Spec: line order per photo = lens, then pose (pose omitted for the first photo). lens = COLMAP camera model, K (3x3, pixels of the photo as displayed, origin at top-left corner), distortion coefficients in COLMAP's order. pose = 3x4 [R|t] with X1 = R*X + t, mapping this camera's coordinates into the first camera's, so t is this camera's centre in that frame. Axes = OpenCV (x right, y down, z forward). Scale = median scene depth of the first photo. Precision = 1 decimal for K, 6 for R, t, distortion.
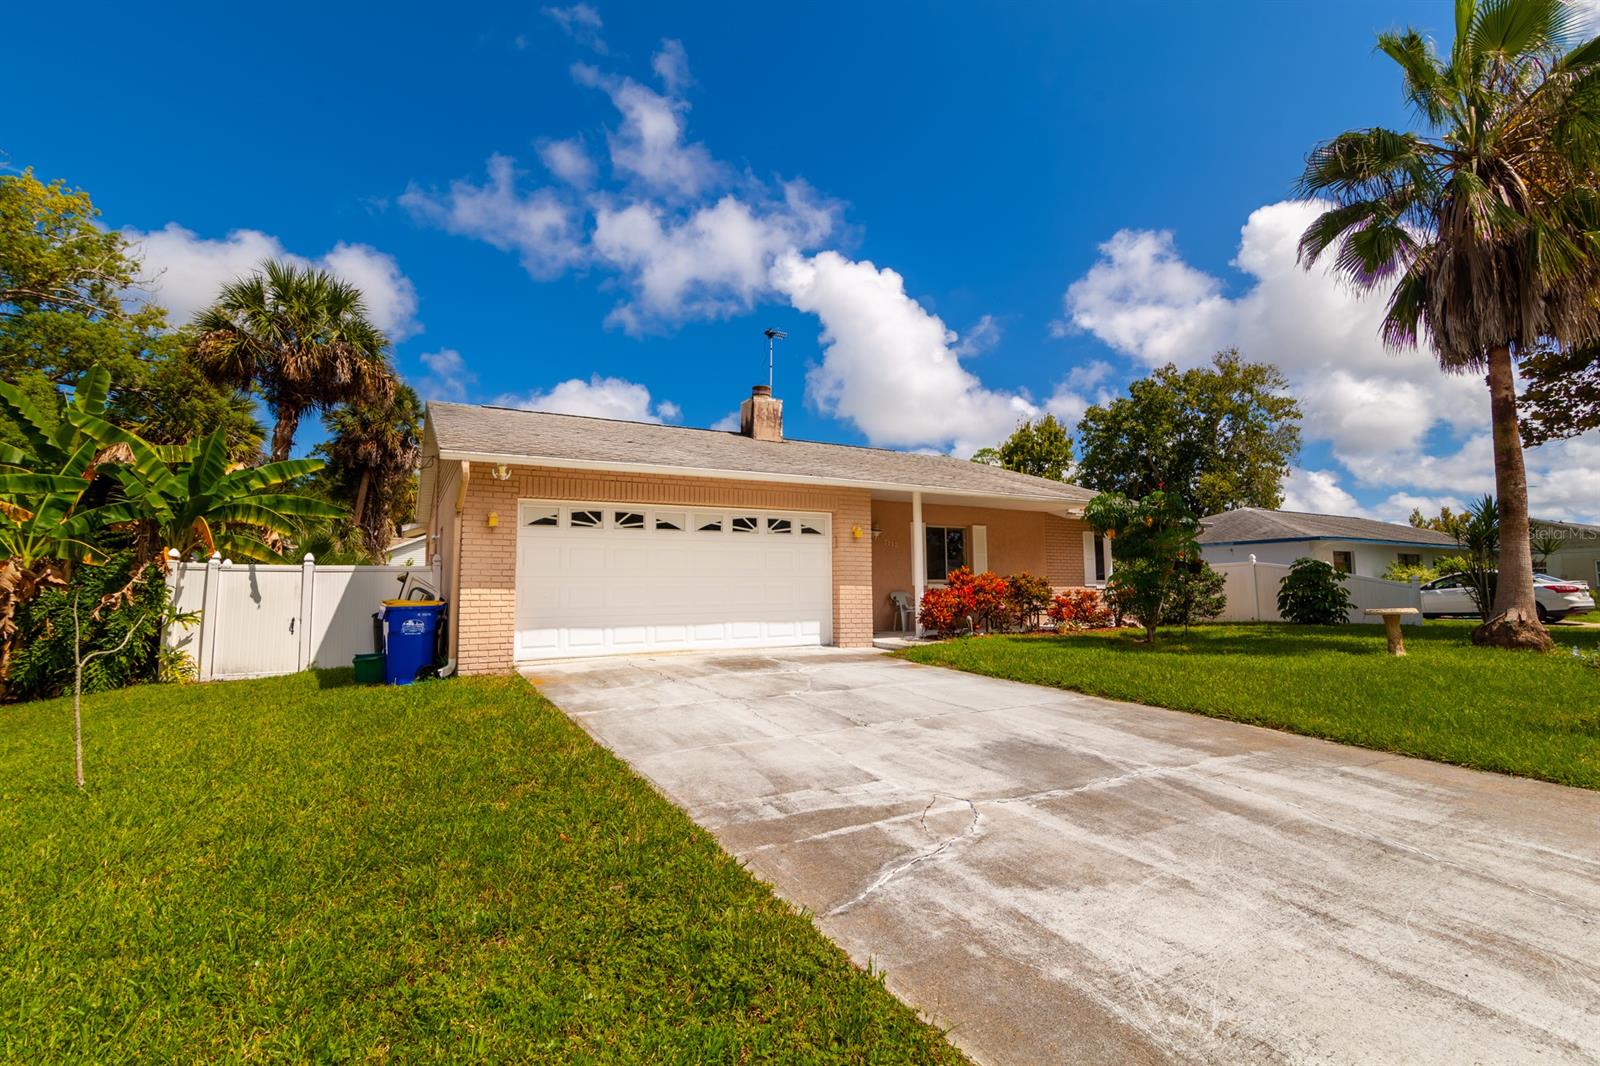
lens RADIAL K [[737.6, 0, 800.0], [0, 737.6, 533.0], [0, 0, 1]] dist [0.001120, -0.000744]
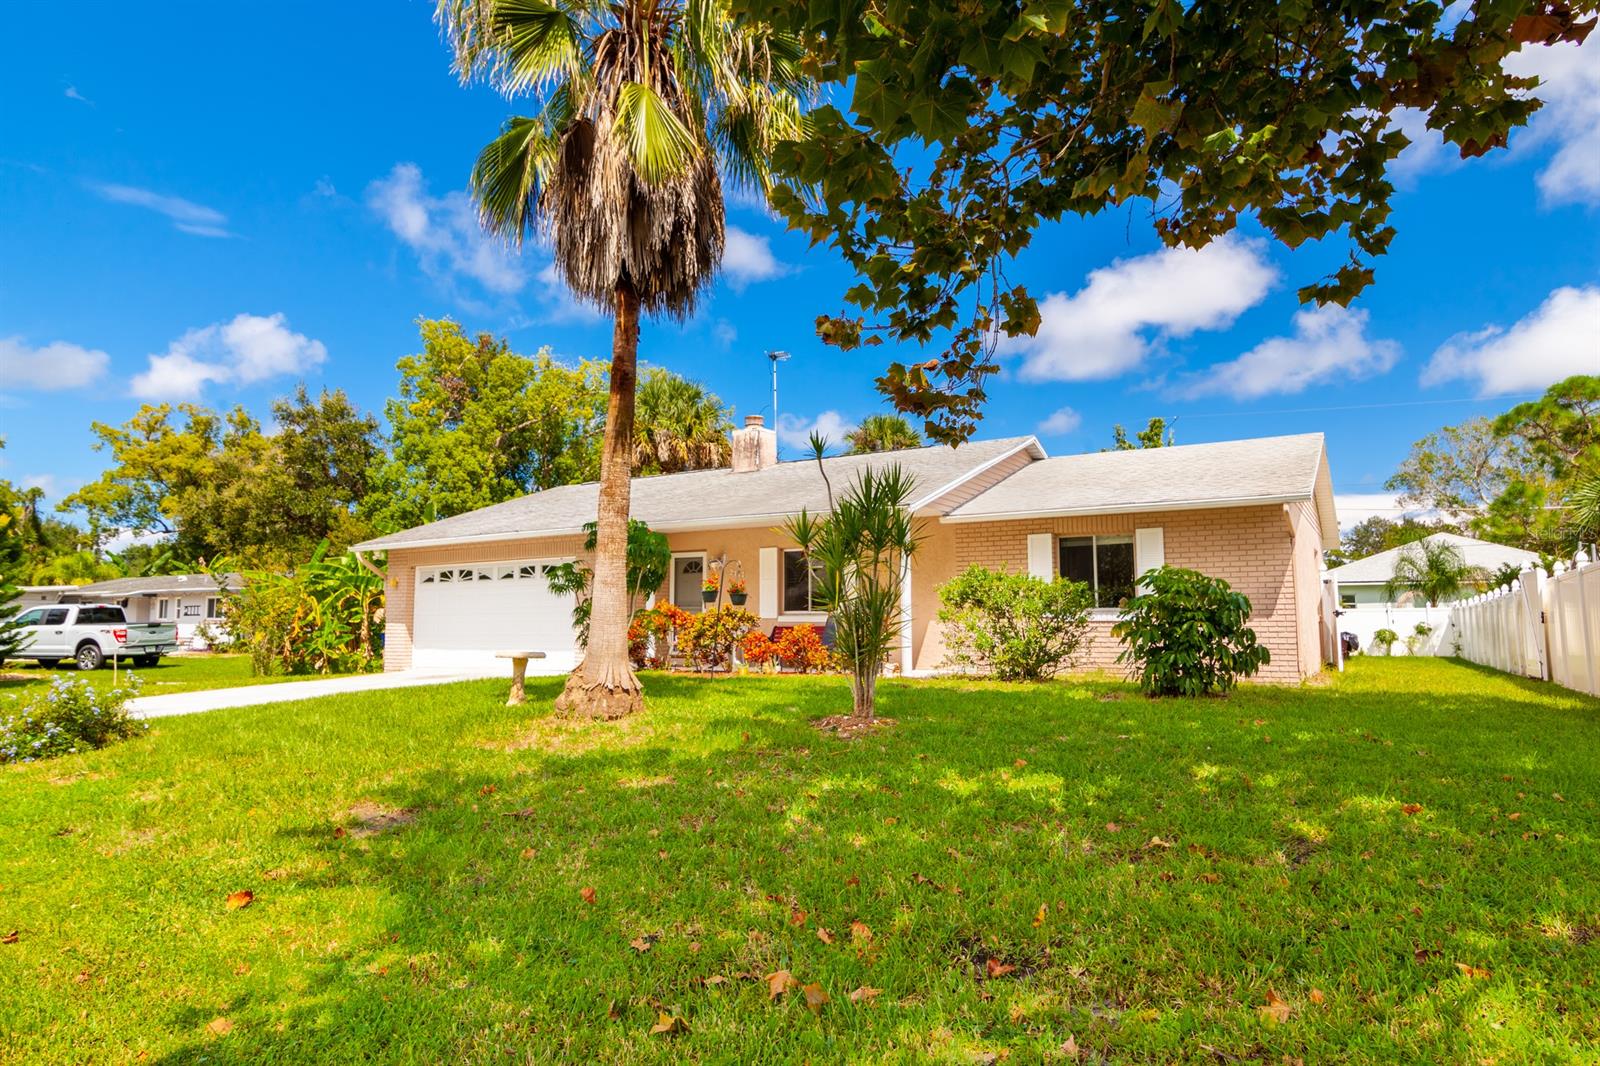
lens RADIAL K [[945.3, 0, 800.0], [0, 945.3, 533.0], [0, 0, 1]] dist [-0.061260, -0.000184]
pose [[0.497894, -0.076262, -0.863879, 1.499594], [0.074877, 0.996187, -0.044786, 0.028463], [0.864000, -0.042386, 0.501705, 0.575779]]
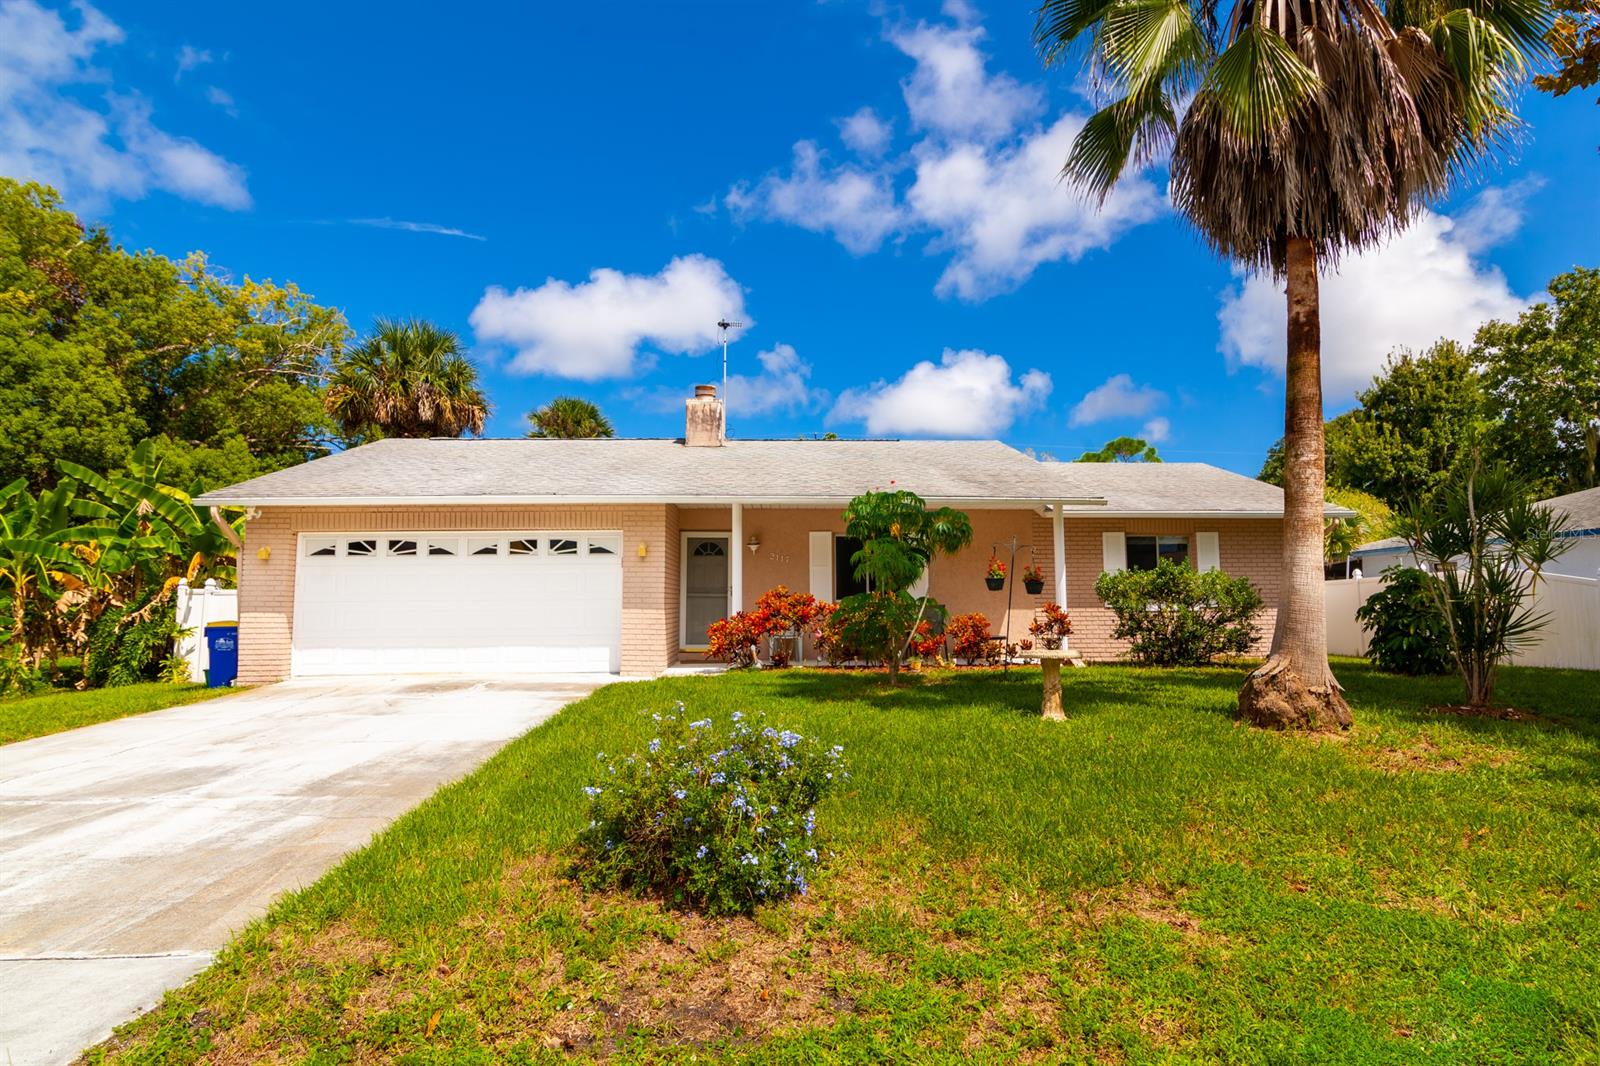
lens RADIAL K [[884.9, 0, 794.9], [0, 884.9, 522.3], [0, 0, 1]] dist [-0.000861, -0.000459]
pose [[0.888686, -0.039793, -0.456786, 0.758123], [0.034840, 0.999207, -0.019264, -0.008431], [0.457191, 0.001206, 0.889368, 0.112442]]
